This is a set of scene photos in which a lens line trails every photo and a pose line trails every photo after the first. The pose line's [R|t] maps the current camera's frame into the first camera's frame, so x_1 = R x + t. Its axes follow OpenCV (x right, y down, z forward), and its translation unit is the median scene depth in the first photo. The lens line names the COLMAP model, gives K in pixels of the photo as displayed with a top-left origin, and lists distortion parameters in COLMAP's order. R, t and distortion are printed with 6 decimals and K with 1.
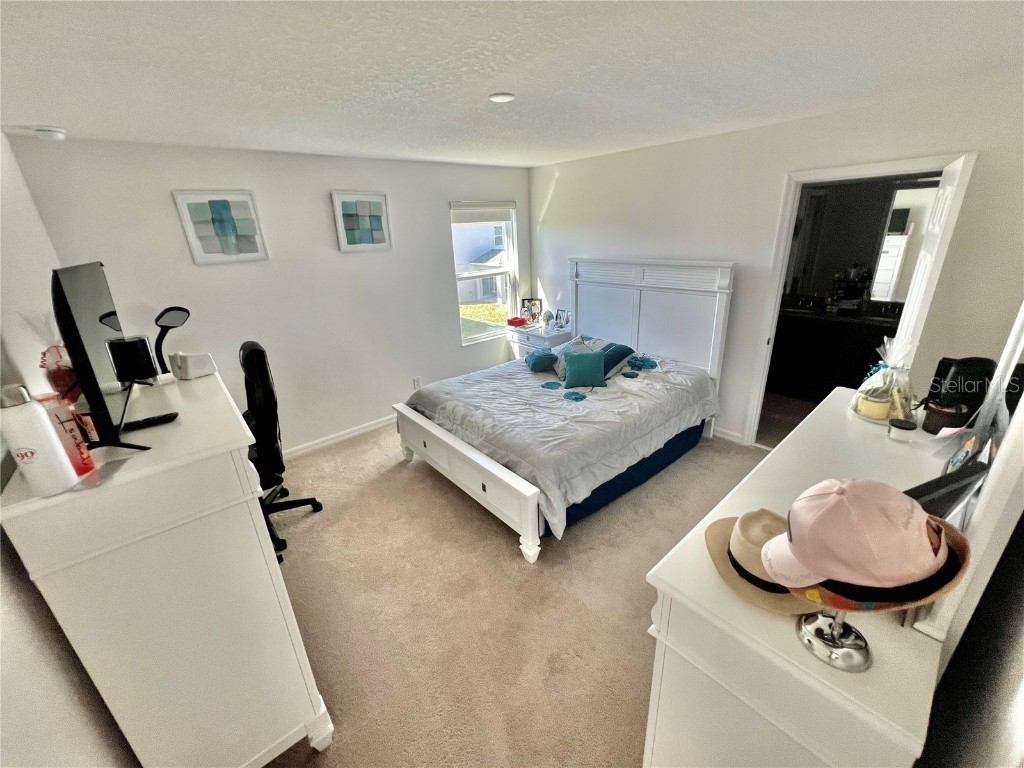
lens RADIAL K [[412.4, 0, 511.5], [0, 412.4, 384.5], [0, 0, 1]] dist [-0.003096, 0.001045]
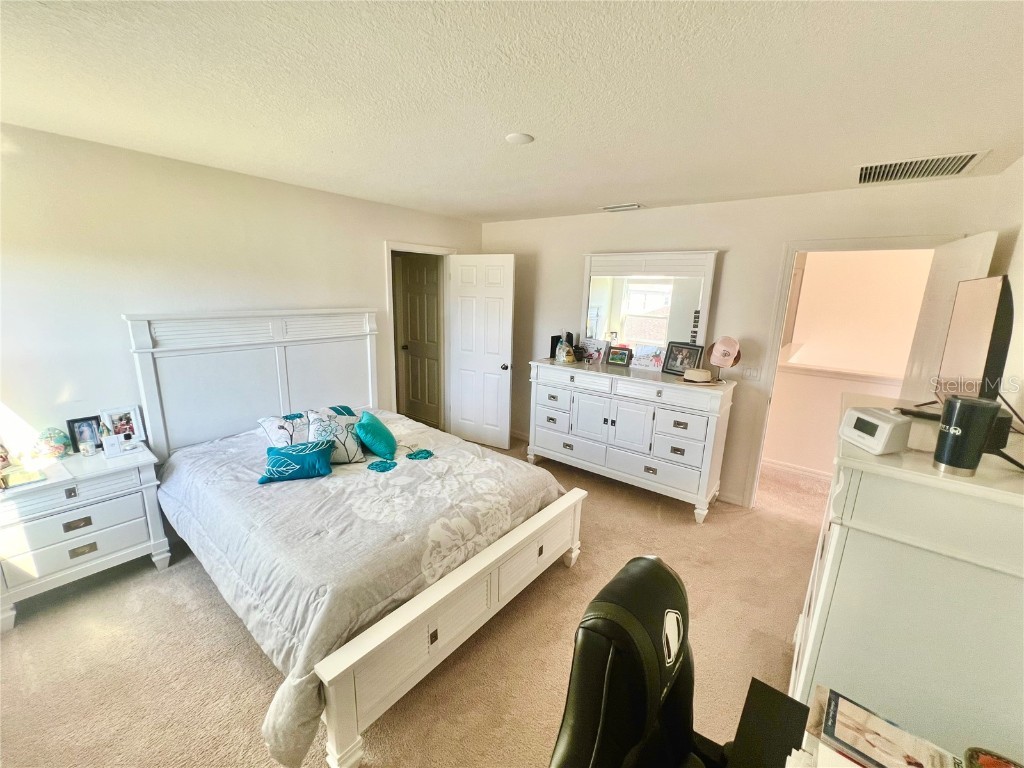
lens RADIAL K [[412.4, 0, 509.1], [0, 412.4, 377.6], [0, 0, 1]] dist [-0.003096, 0.001045]
pose [[-0.183715, -0.177871, 0.966753, -0.675082], [0.331157, 0.914801, 0.231243, -0.252821], [-0.925518, 0.362630, -0.109159, 0.825581]]
